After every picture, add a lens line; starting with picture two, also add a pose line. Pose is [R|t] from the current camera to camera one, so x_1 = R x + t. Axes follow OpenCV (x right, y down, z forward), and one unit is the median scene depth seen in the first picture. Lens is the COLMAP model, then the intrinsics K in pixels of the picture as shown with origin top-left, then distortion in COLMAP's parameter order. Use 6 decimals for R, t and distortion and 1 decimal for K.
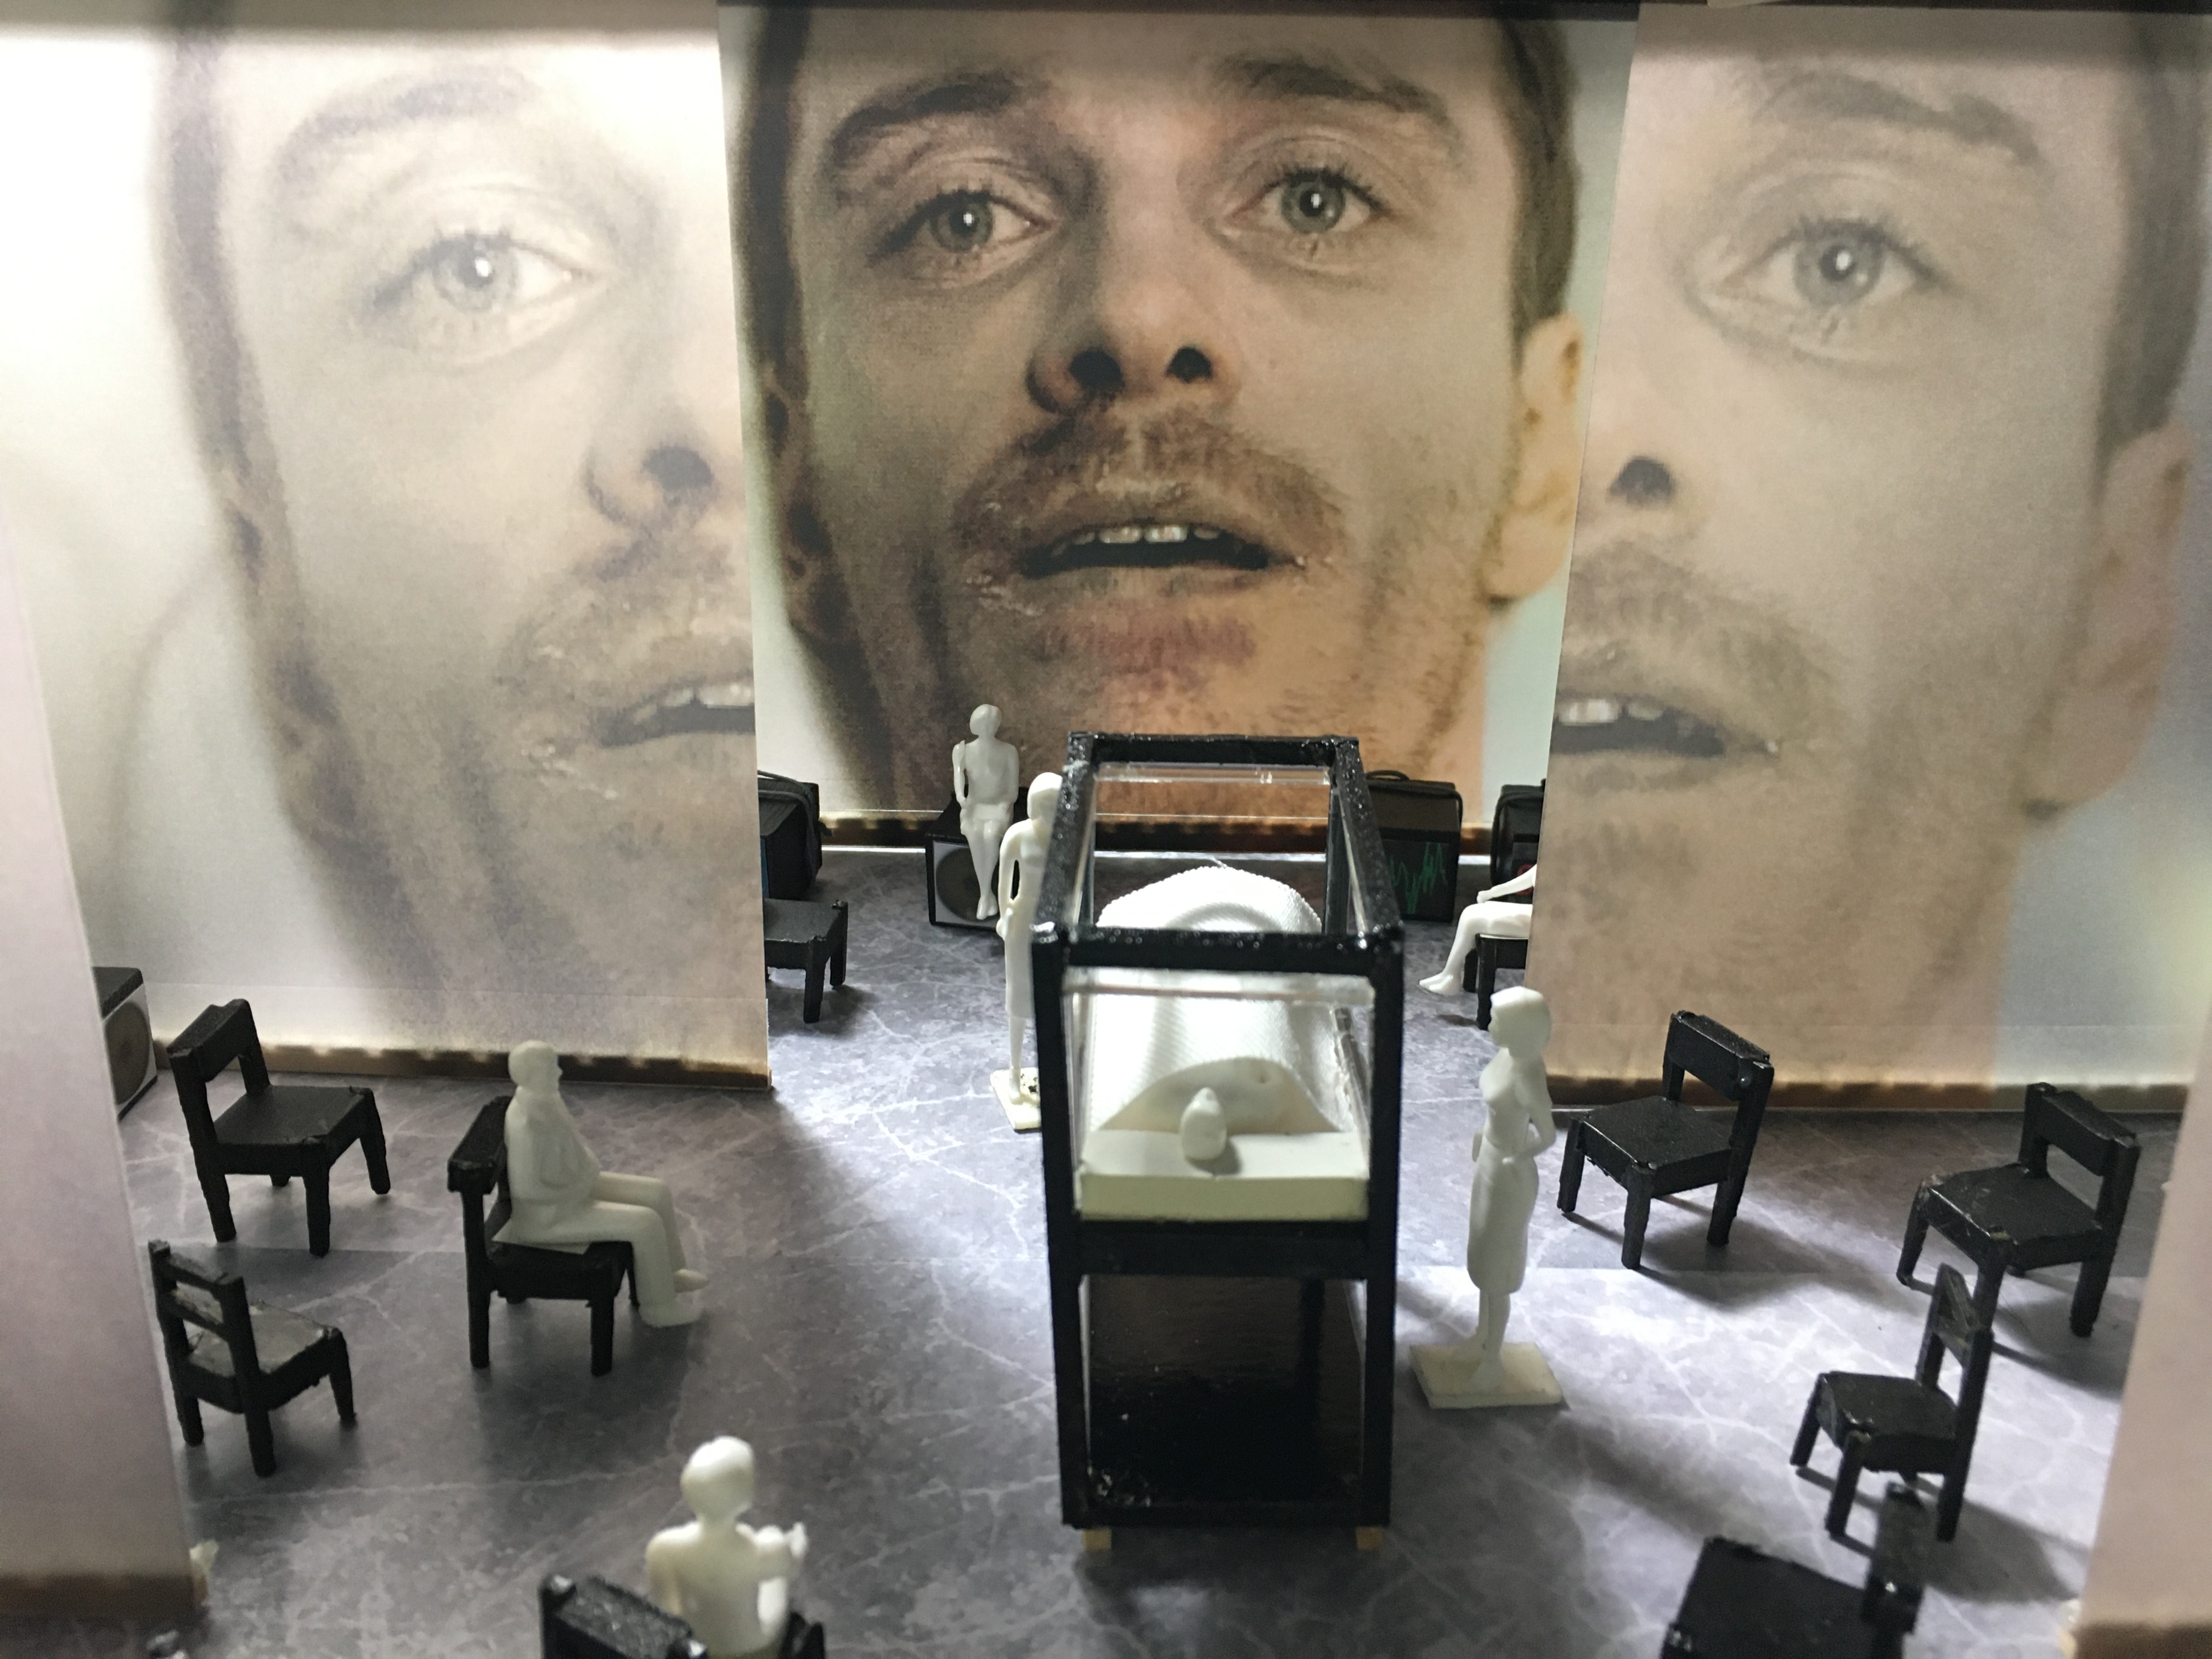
lens RADIAL K [[1905.1, 0, 1108.1], [0, 1905.1, 822.9], [0, 0, 1]] dist [0.044197, -0.007571]
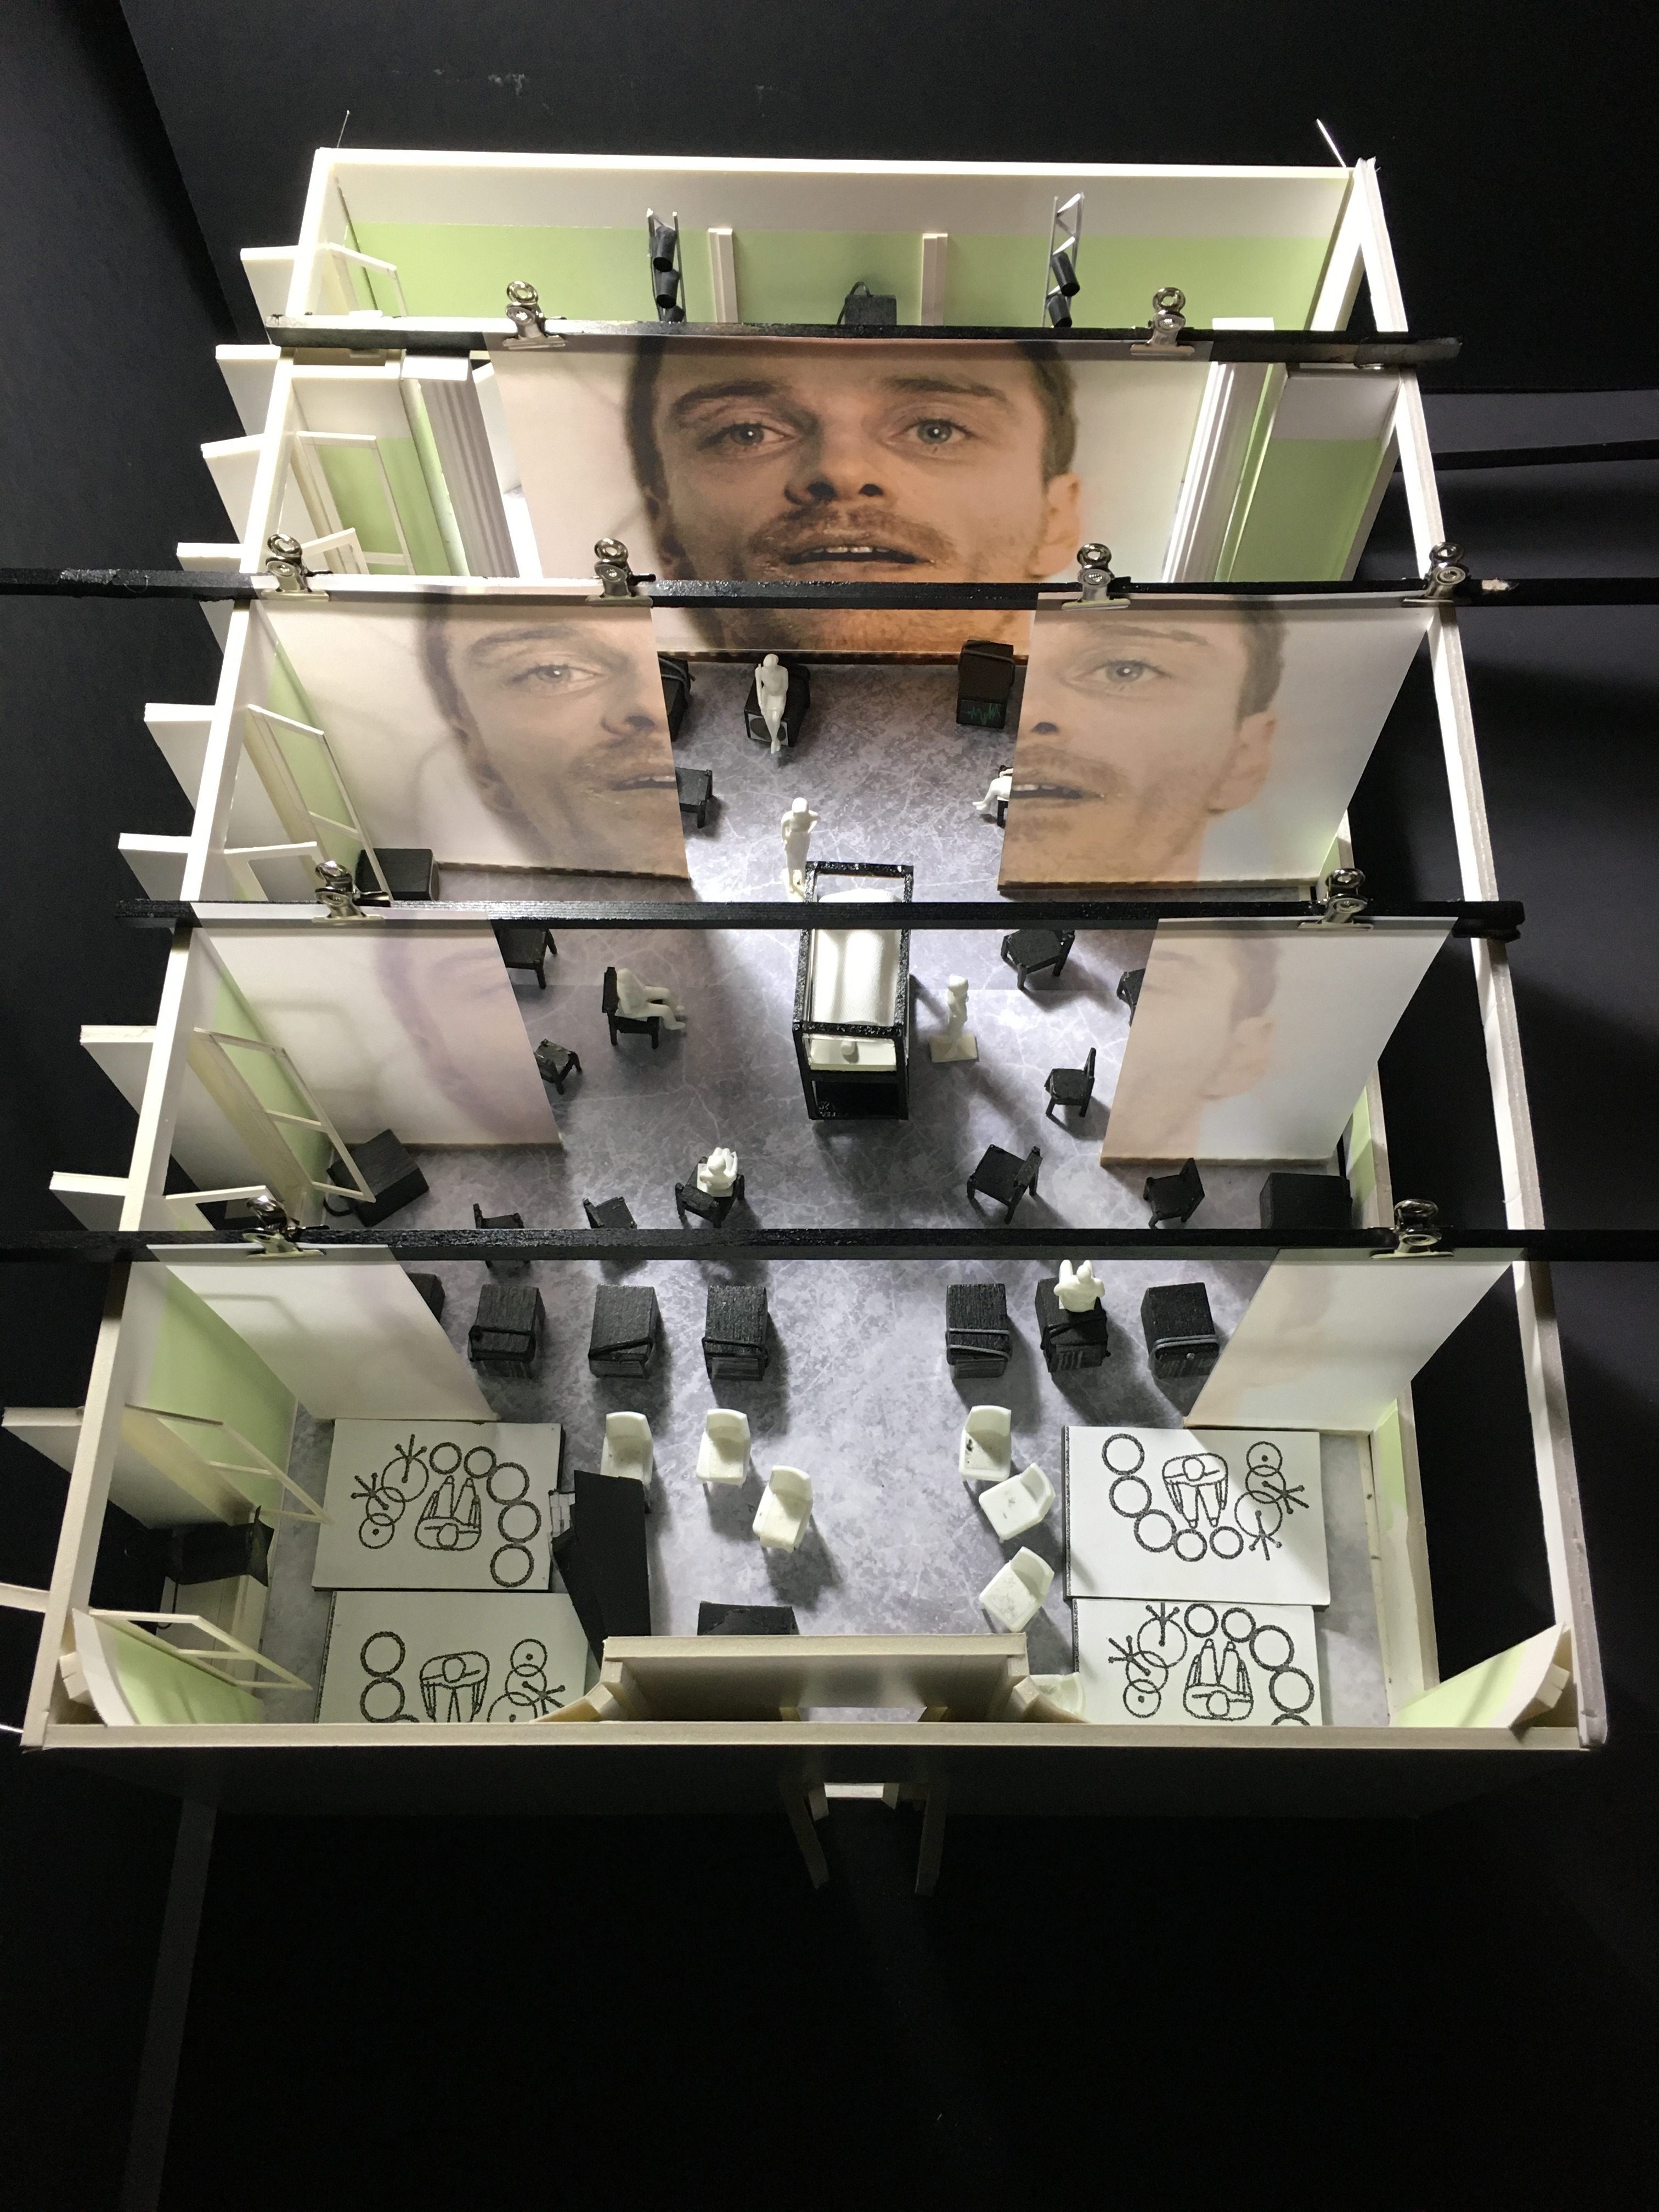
lens RADIAL K [[1905.1, 0, 833.2], [0, 1905.1, 1106.0], [0, 0, 1]] dist [0.044197, -0.007571]
pose [[0.999225, 0.008726, -0.038385, 0.087961], [0.020351, 0.720188, 0.693480, -1.174166], [0.033695, -0.693724, 0.719452, -0.820008]]
